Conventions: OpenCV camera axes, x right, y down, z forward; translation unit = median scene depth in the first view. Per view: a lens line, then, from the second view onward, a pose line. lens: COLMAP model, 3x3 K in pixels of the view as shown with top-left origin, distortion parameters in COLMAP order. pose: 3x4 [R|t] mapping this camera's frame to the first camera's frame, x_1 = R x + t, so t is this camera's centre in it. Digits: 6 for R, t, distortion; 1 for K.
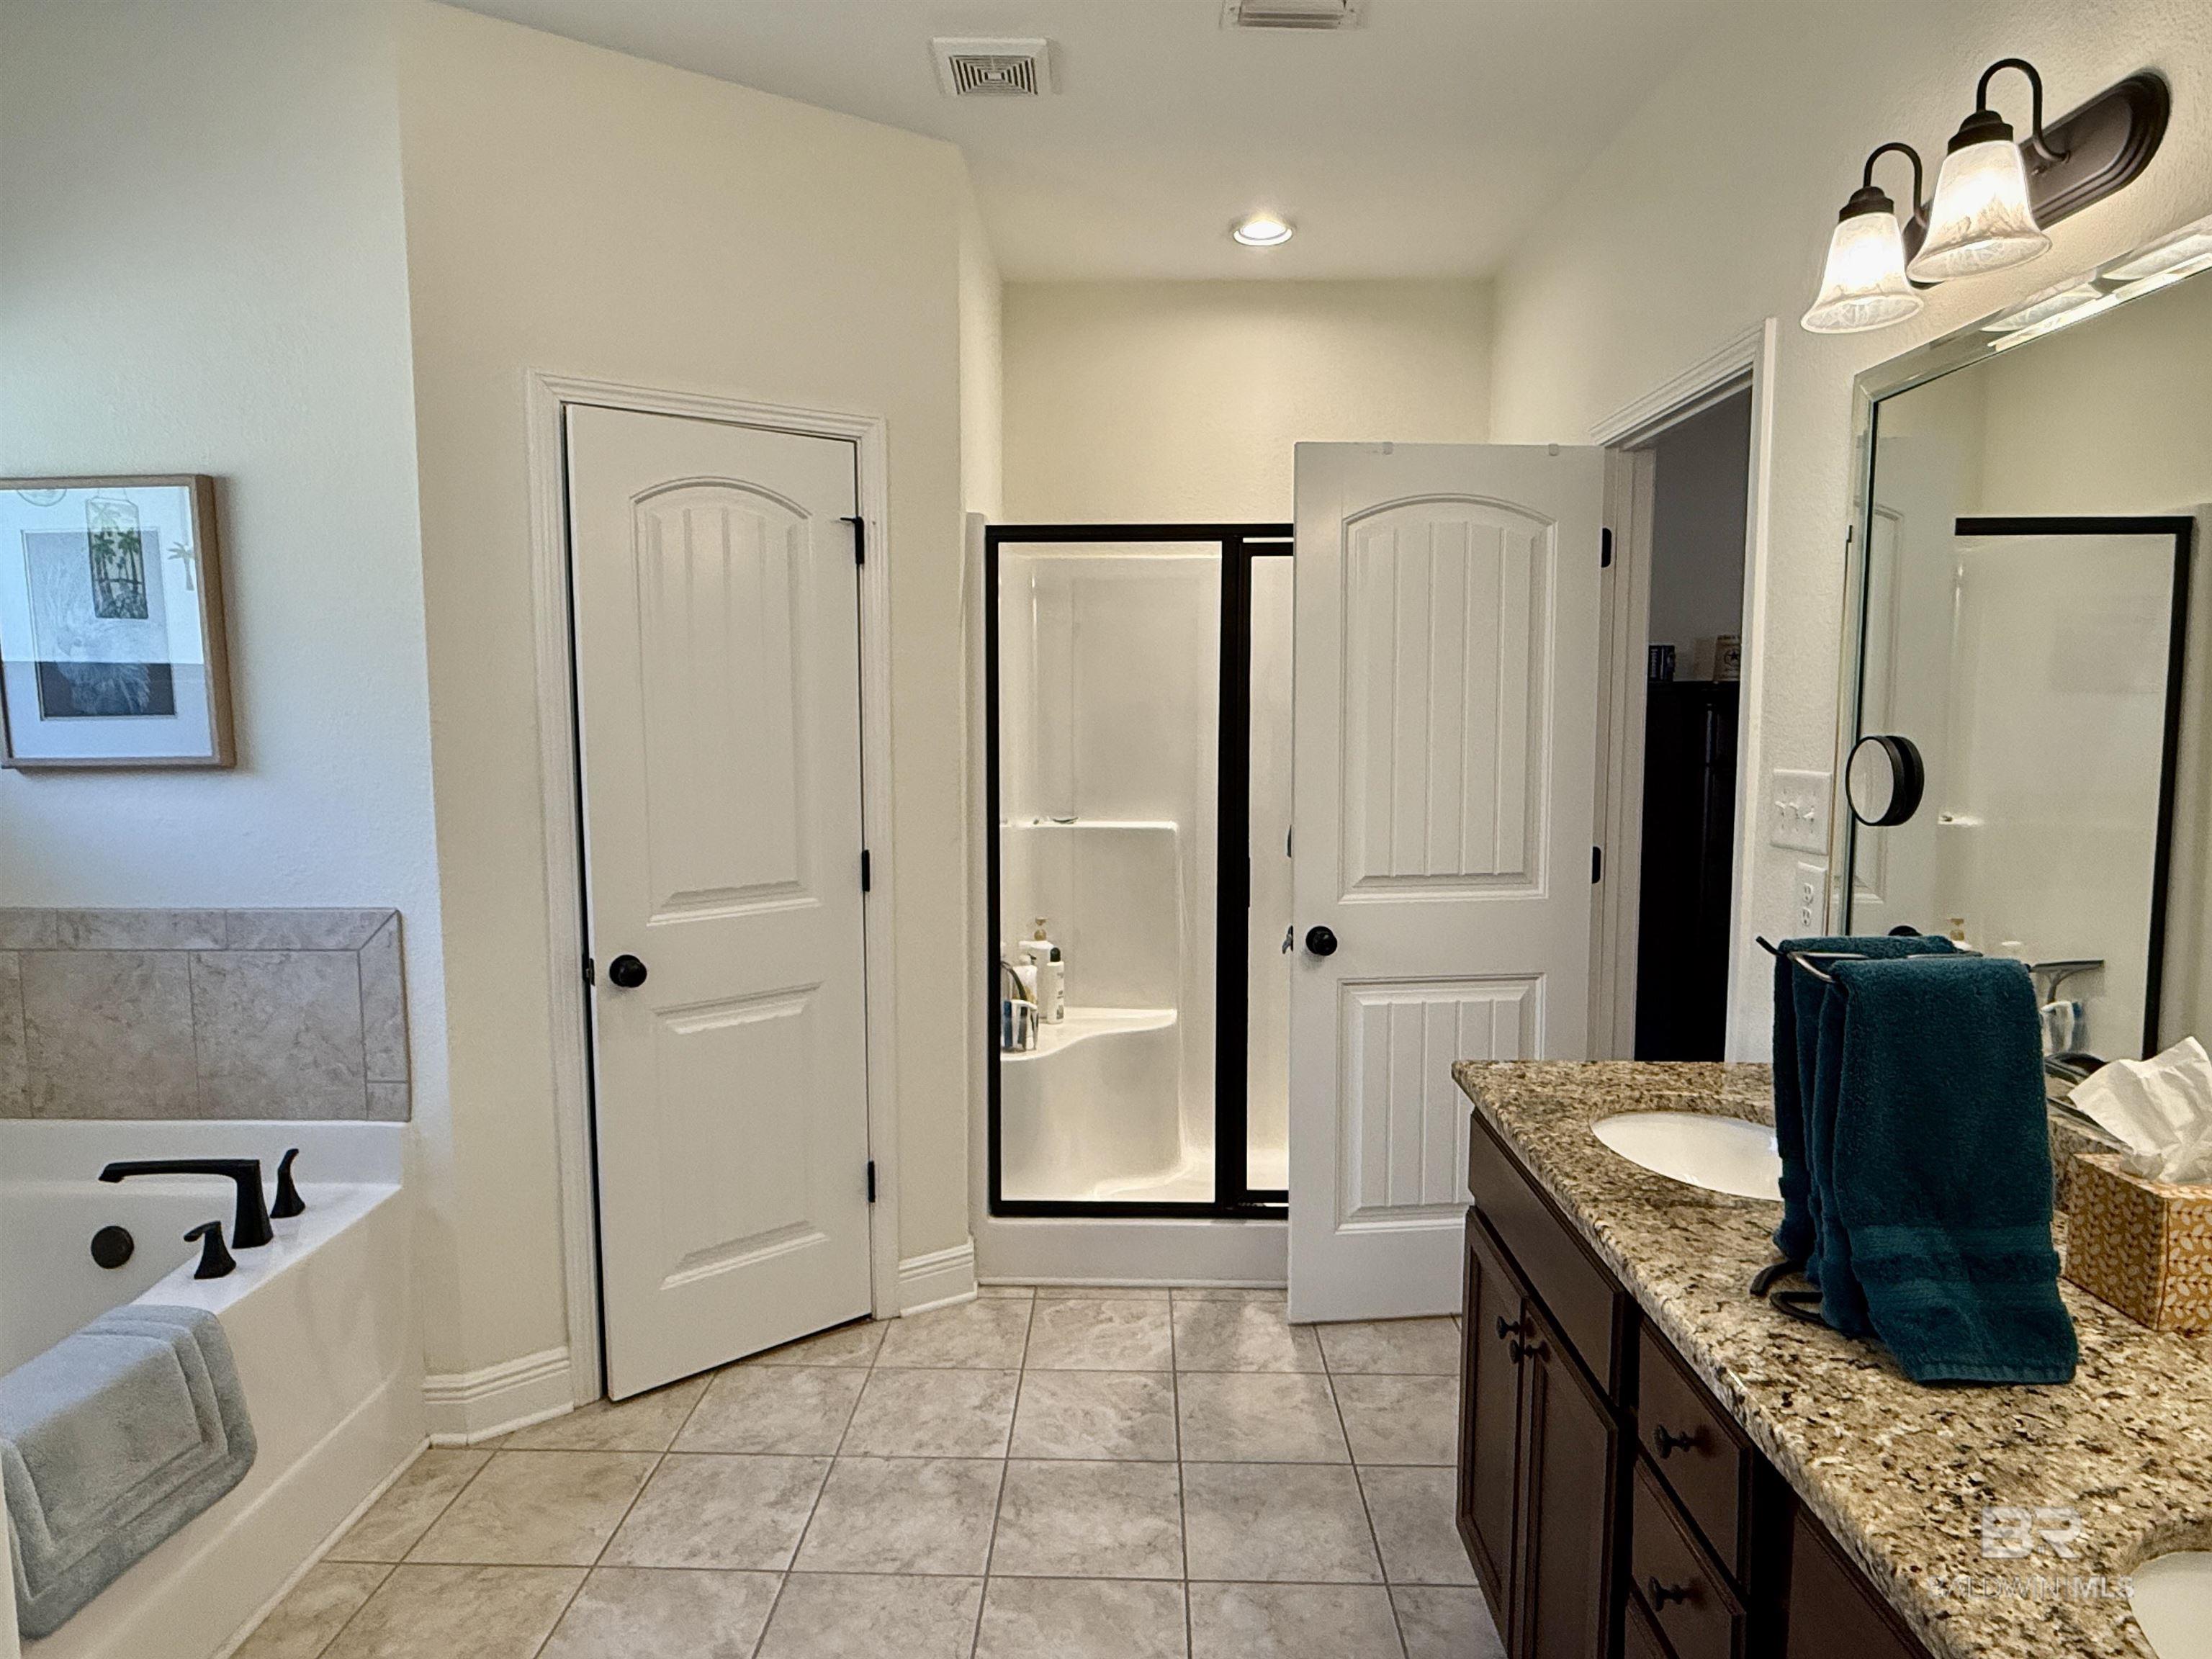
lens RADIAL K [[1264.1, 0, 1091.2], [0, 1264.1, 824.9], [0, 0, 1]] dist [-0.002873, 0.003838]
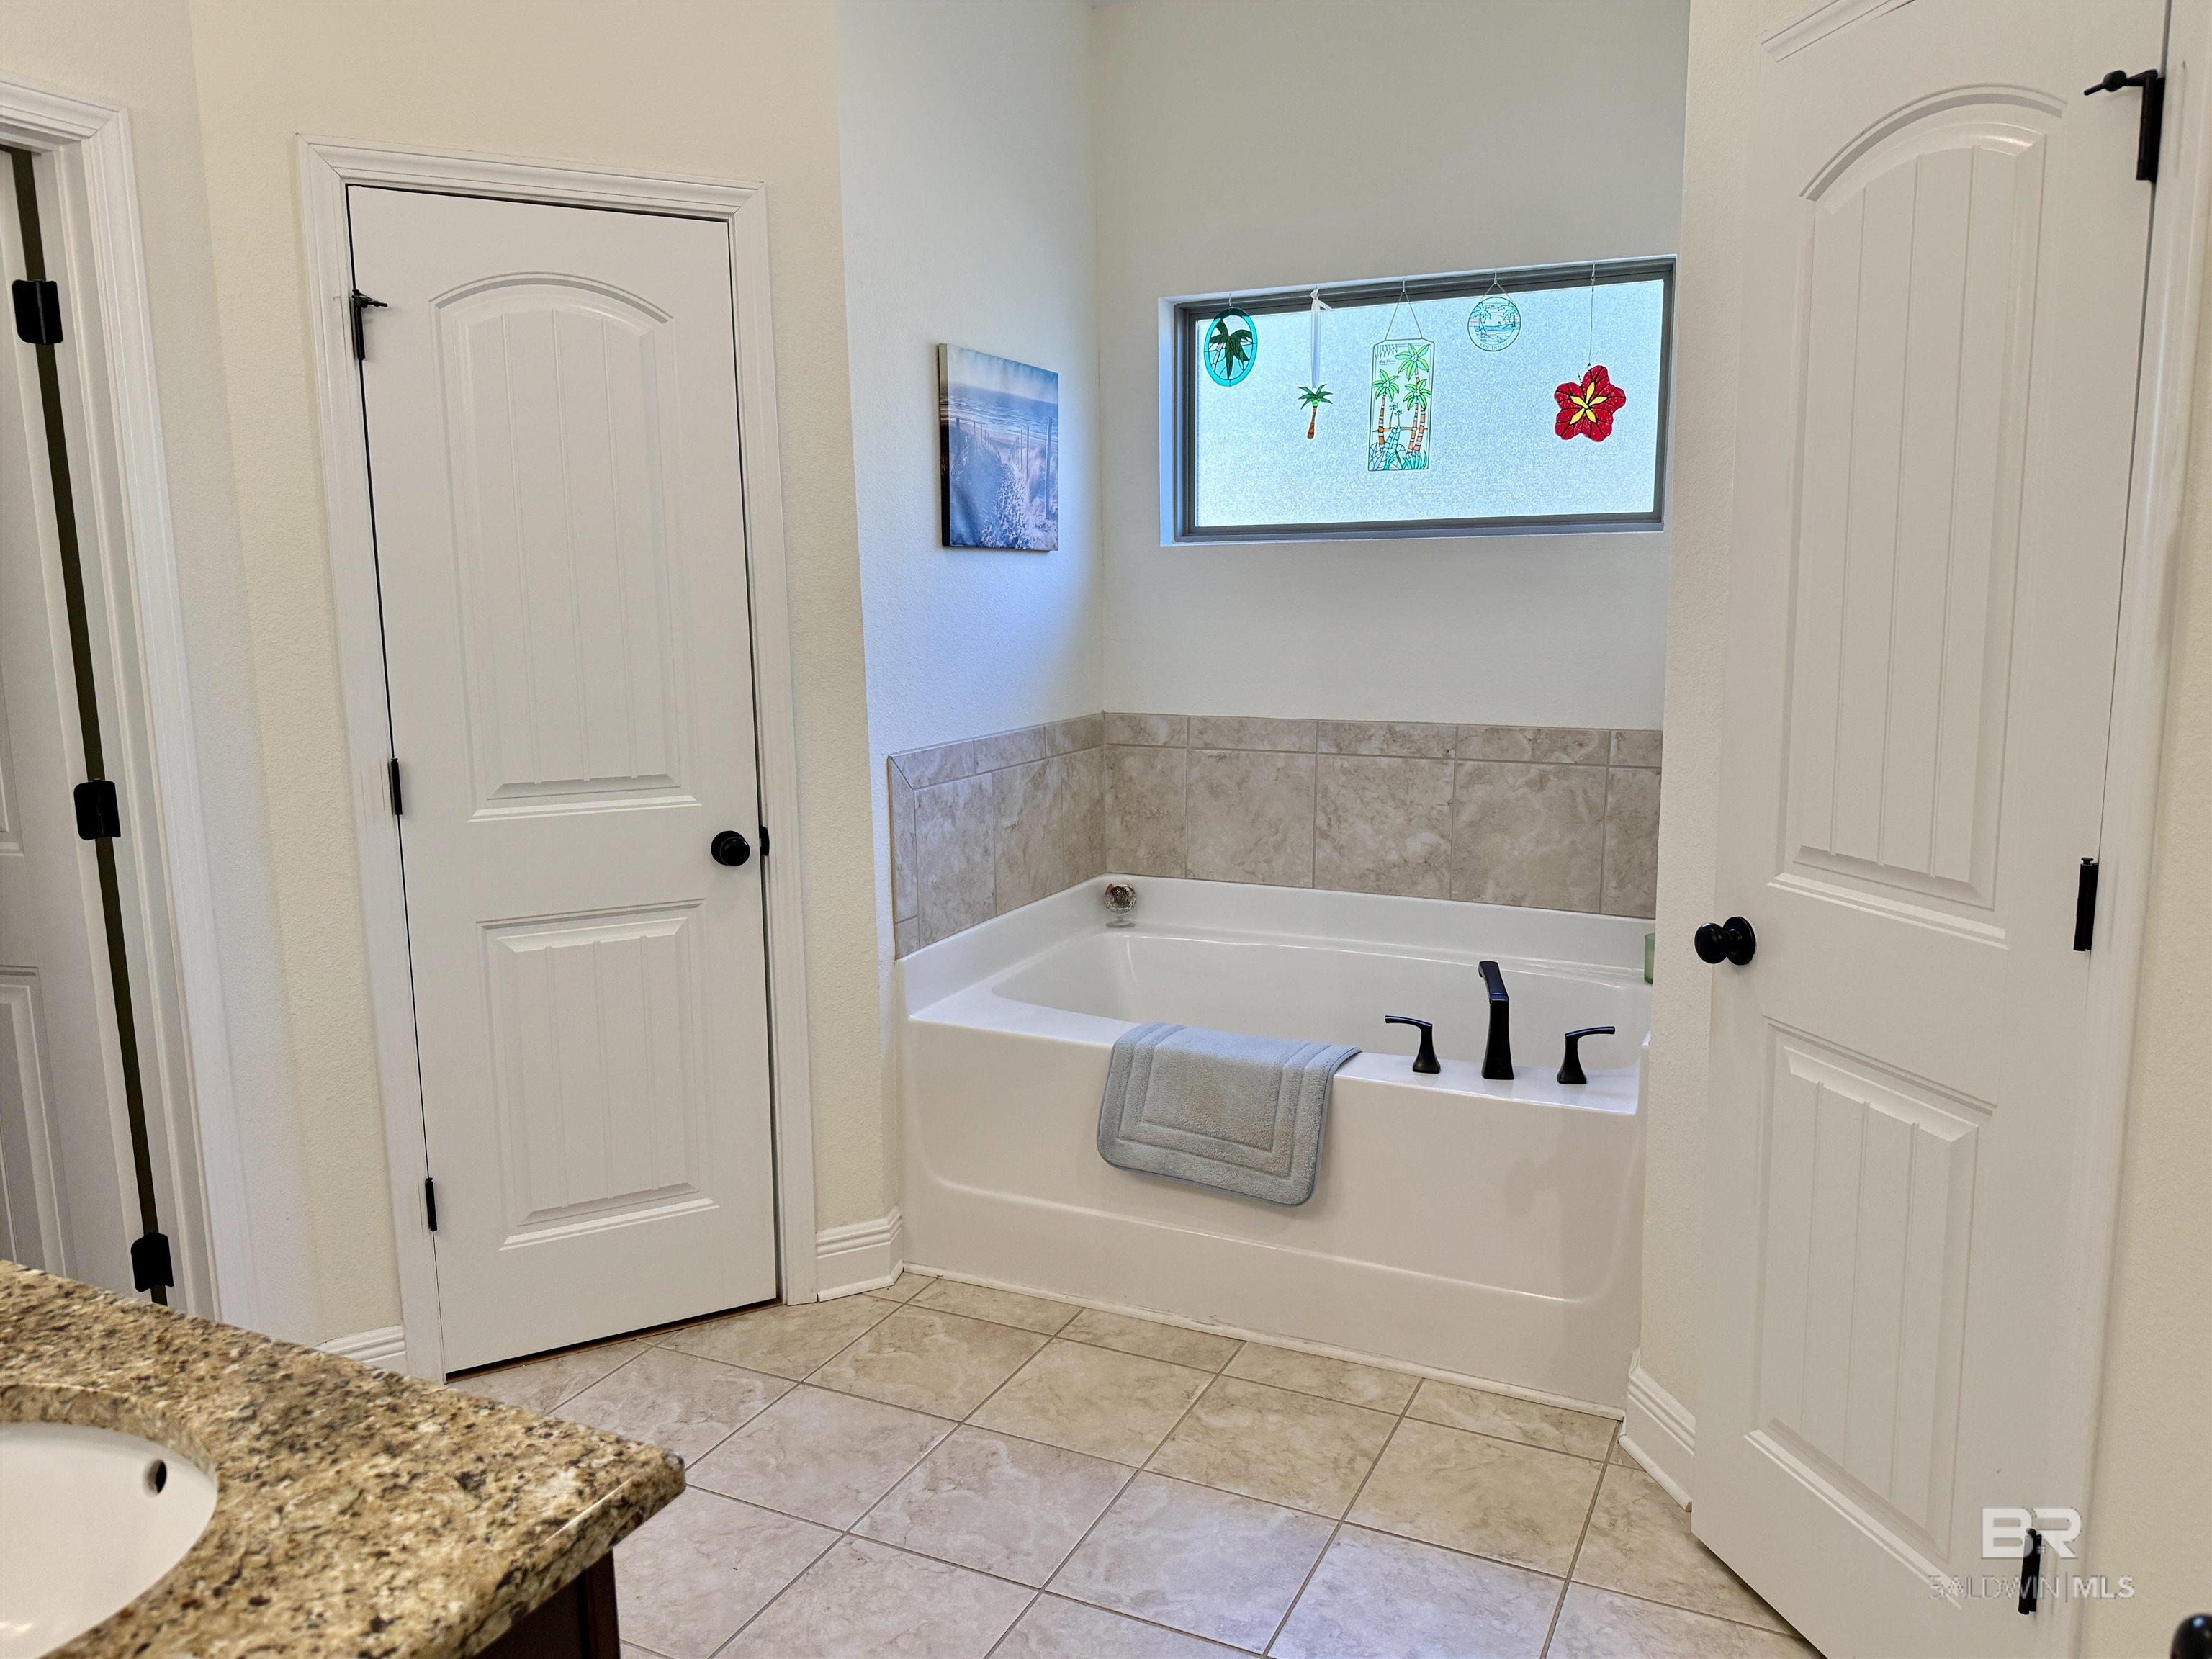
lens RADIAL K [[1584.2, 0, 1106.0], [0, 1584.2, 829.5], [0, 0, 1]] dist [0.007677, 0.003594]
pose [[-0.400053, 0.154766, -0.903330, 0.661171], [-0.070642, 0.977499, 0.198758, -0.108191], [0.913765, 0.143327, -0.380119, 1.311107]]
